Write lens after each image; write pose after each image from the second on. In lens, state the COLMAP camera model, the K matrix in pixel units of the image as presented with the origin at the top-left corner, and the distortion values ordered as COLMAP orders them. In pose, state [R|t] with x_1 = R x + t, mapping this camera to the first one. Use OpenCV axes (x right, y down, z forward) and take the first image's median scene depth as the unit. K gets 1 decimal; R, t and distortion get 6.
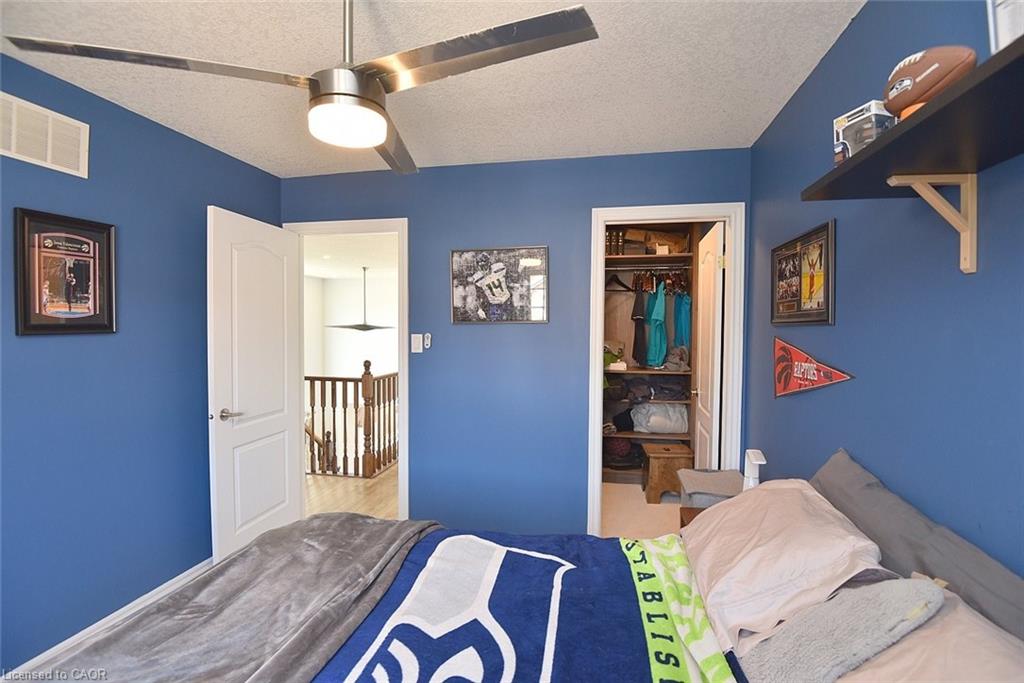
lens RADIAL K [[486.4, 0, 514.2], [0, 486.4, 339.9], [0, 0, 1]] dist [-0.032682, -0.004265]
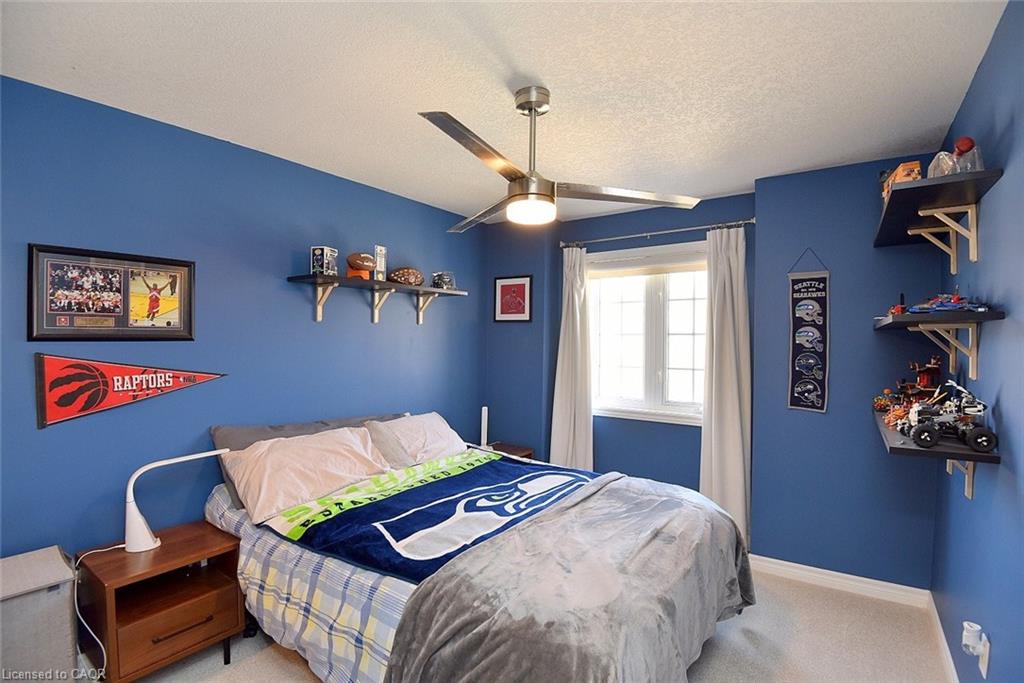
lens RADIAL K [[486.4, 0, 510.6], [0, 486.4, 339.1], [0, 0, 1]] dist [-0.032682, -0.004265]
pose [[-0.909732, -0.010211, 0.415070, -0.893333], [0.003638, 0.999463, 0.032560, -0.098210], [-0.415179, 0.031131, -0.909207, 2.355129]]
